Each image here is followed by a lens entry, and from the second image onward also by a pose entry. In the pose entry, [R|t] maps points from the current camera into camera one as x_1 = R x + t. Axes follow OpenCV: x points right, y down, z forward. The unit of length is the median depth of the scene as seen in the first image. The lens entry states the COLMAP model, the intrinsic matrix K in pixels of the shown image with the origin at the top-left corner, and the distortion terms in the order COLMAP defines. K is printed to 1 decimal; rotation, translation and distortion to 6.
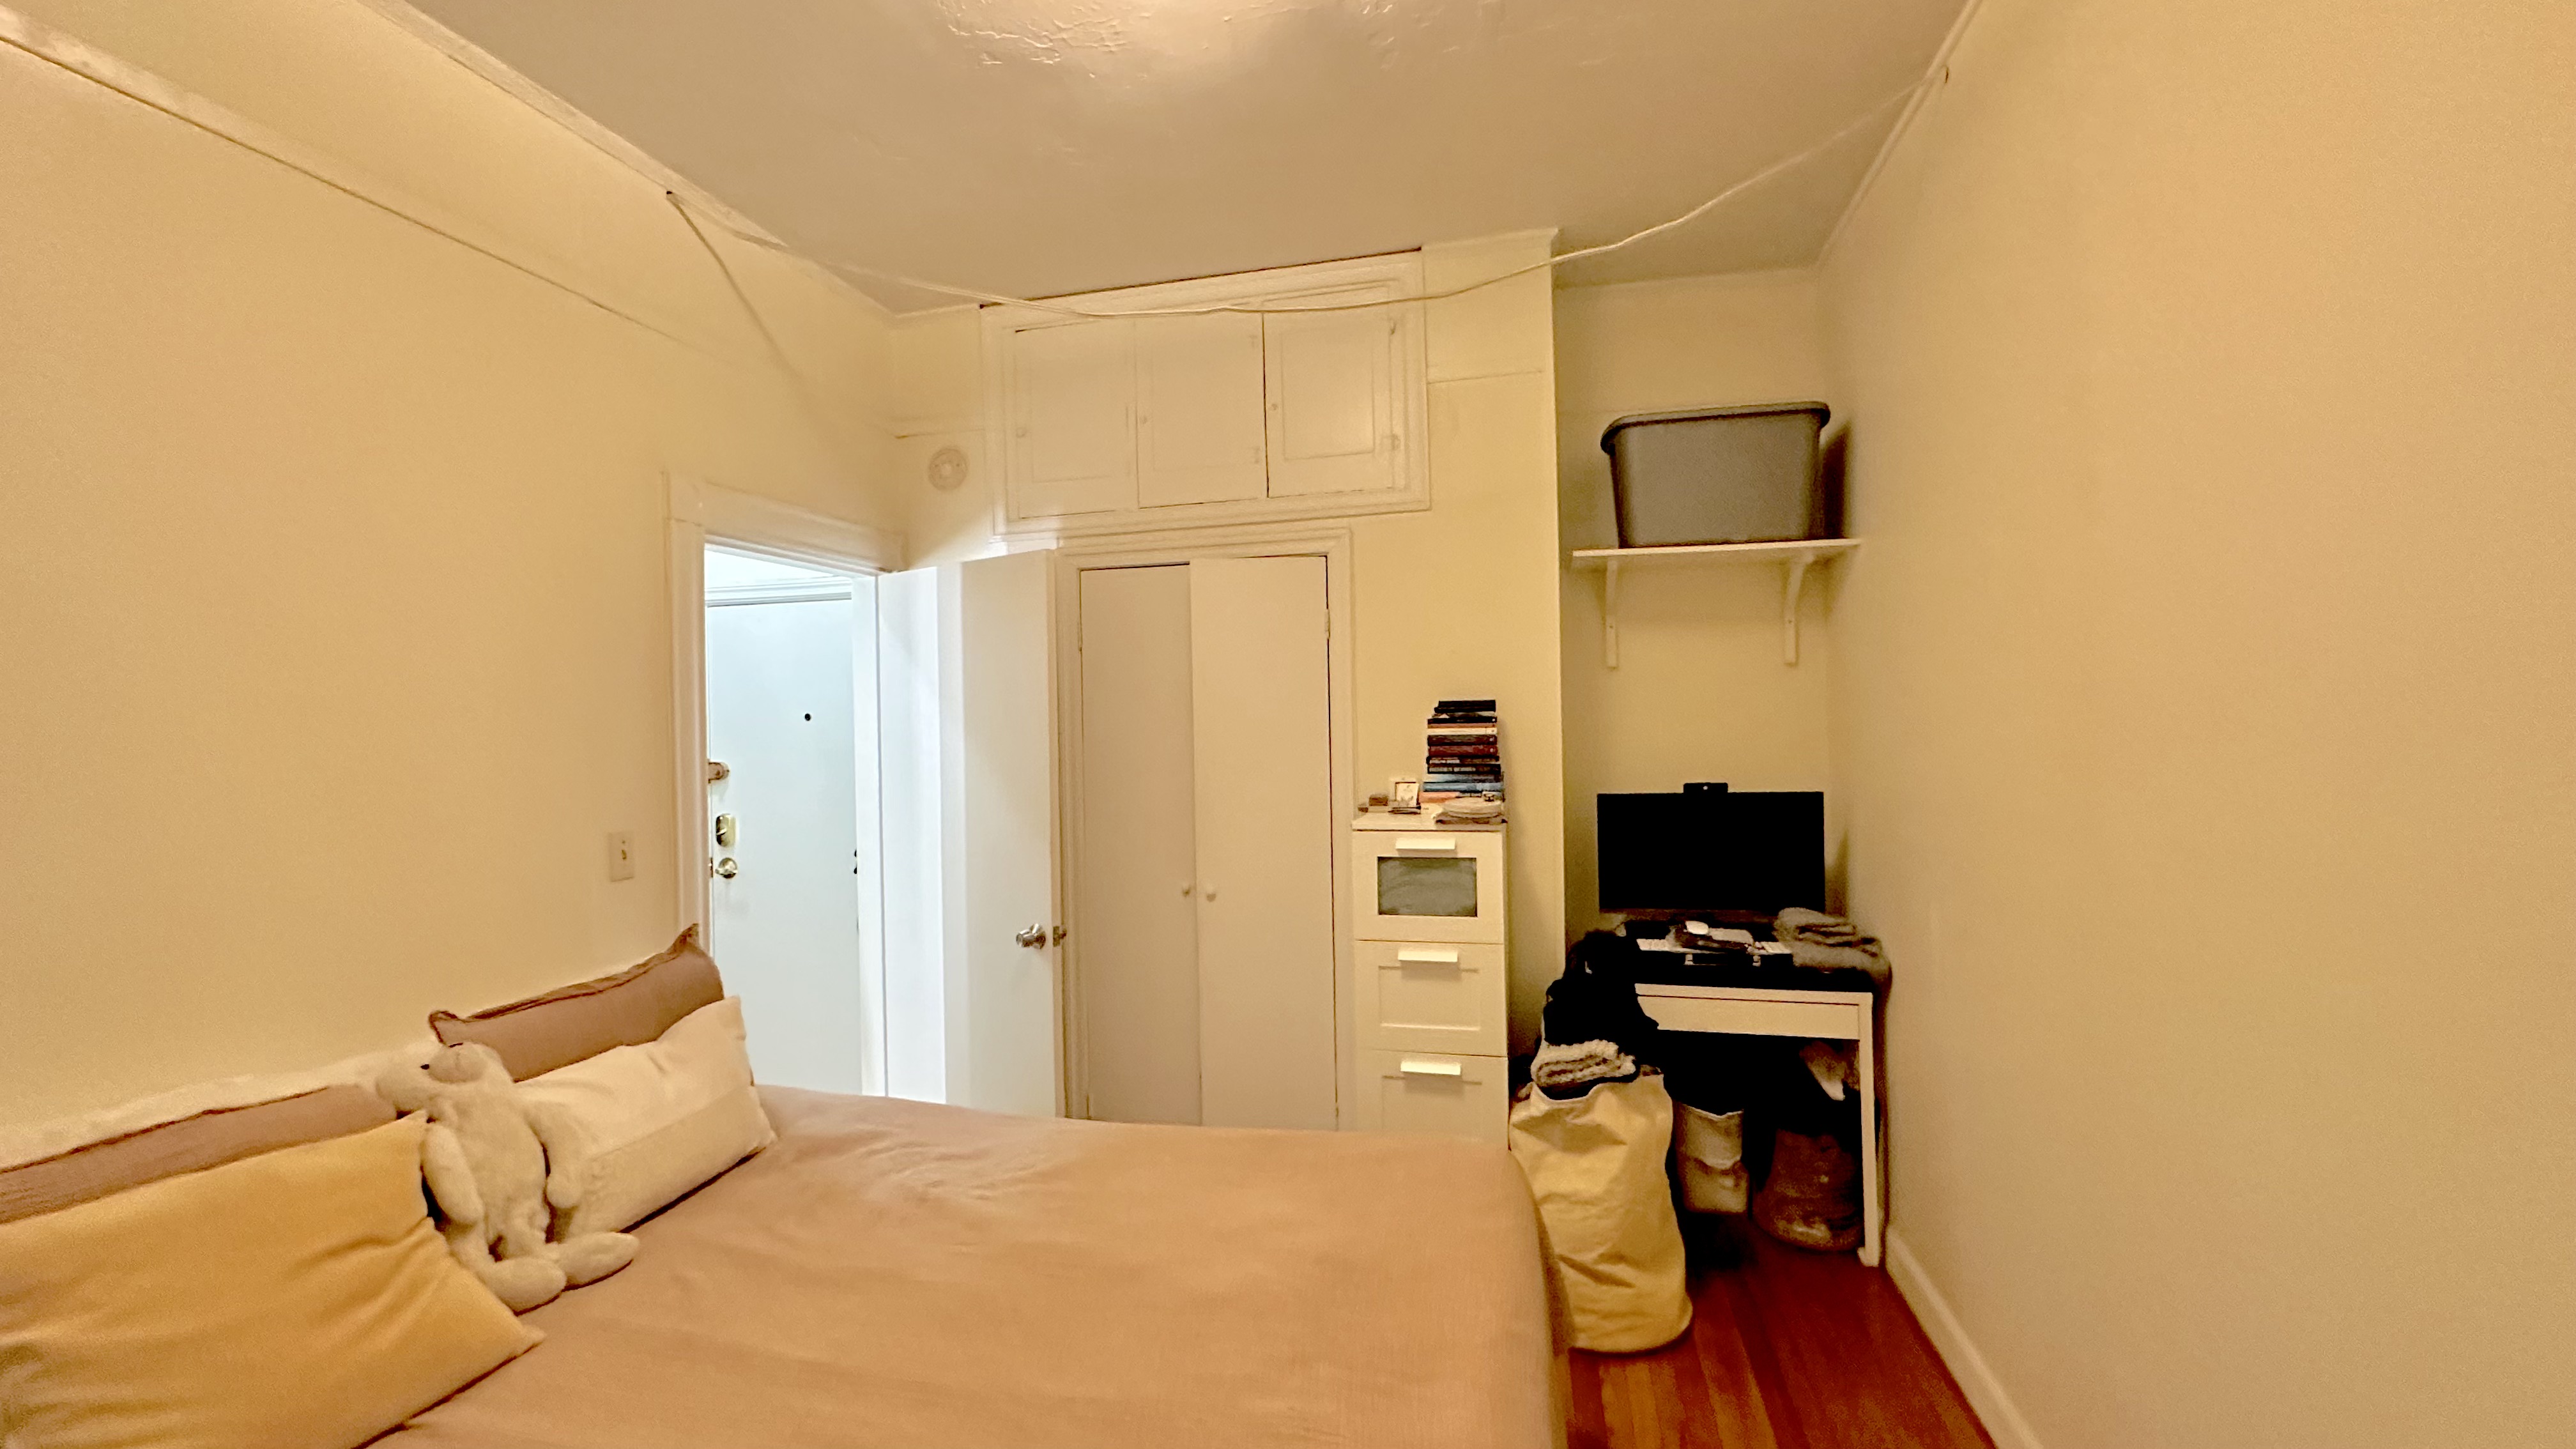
lens RADIAL K [[1026.6, 0, 1284.1], [0, 1026.6, 719.7], [0, 0, 1]] dist [-0.000063, -0.000033]
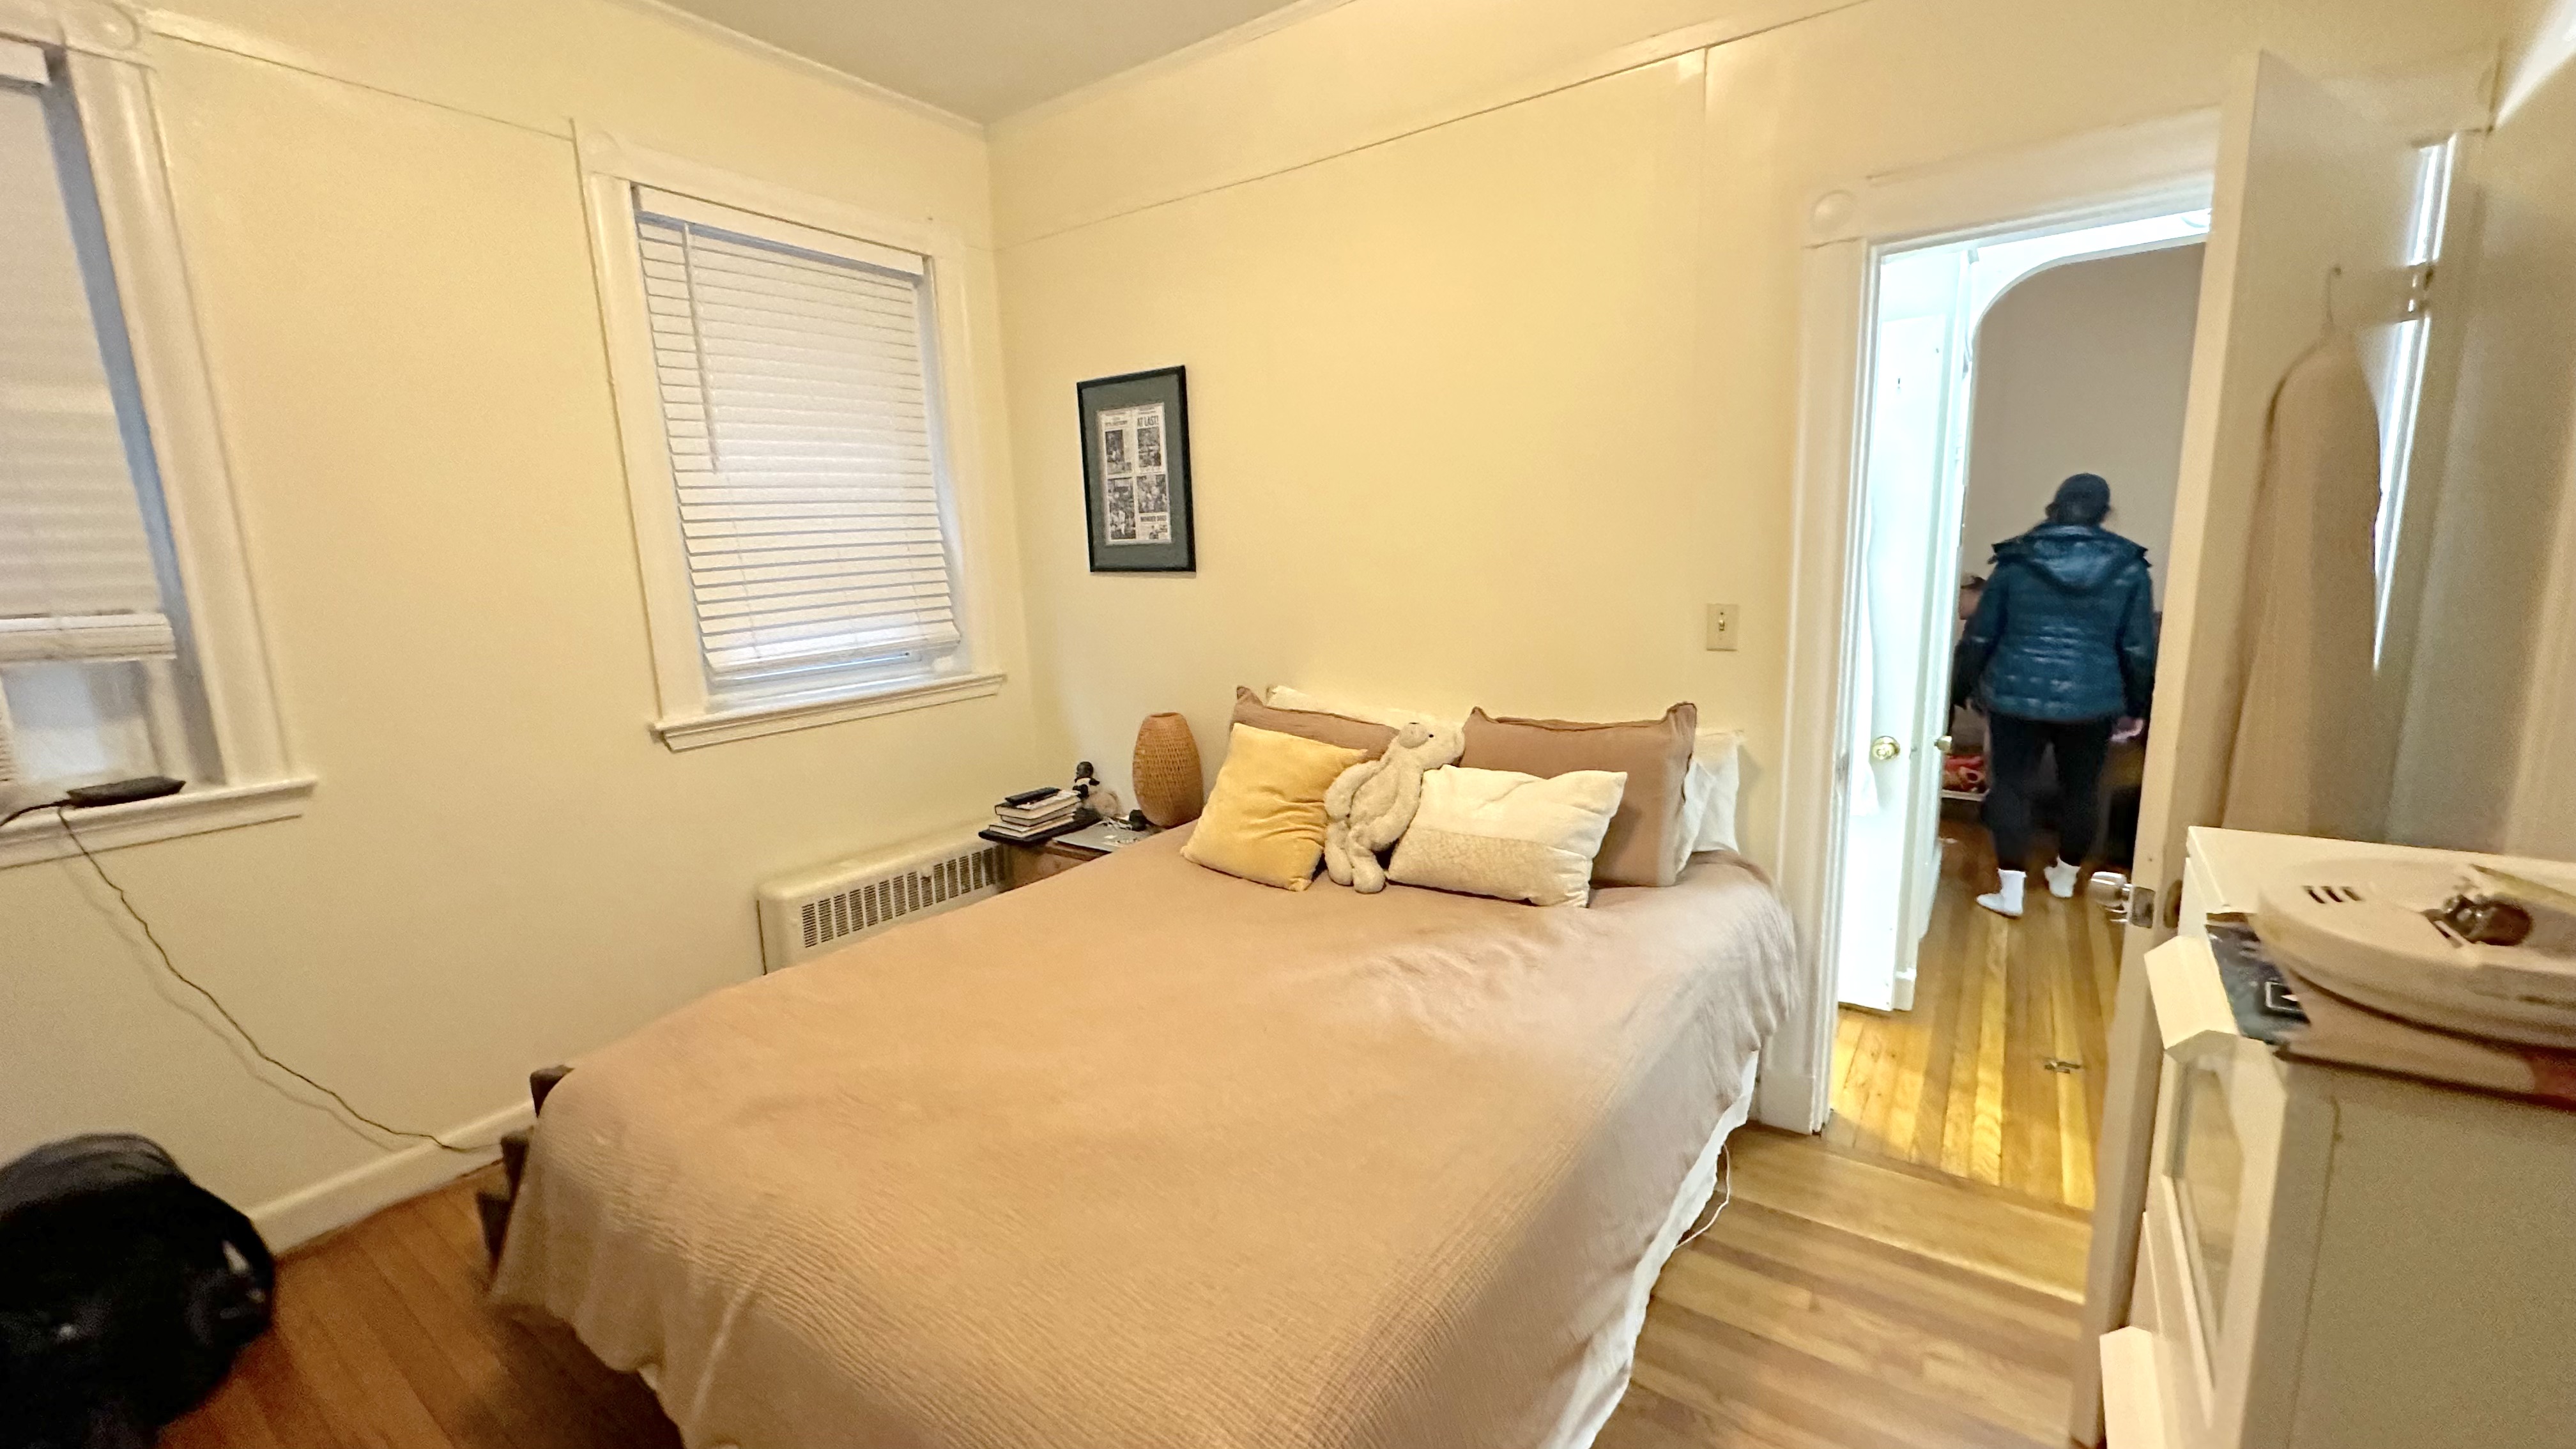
lens RADIAL K [[1026.6, 0, 1284.1], [0, 1026.6, 719.7], [0, 0, 1]] dist [-0.000063, -0.000033]
pose [[-0.365335, 0.198724, -0.909417, 0.541367], [0.045777, 0.979601, 0.195671, 0.003899], [0.929750, 0.029855, -0.366979, 1.149991]]
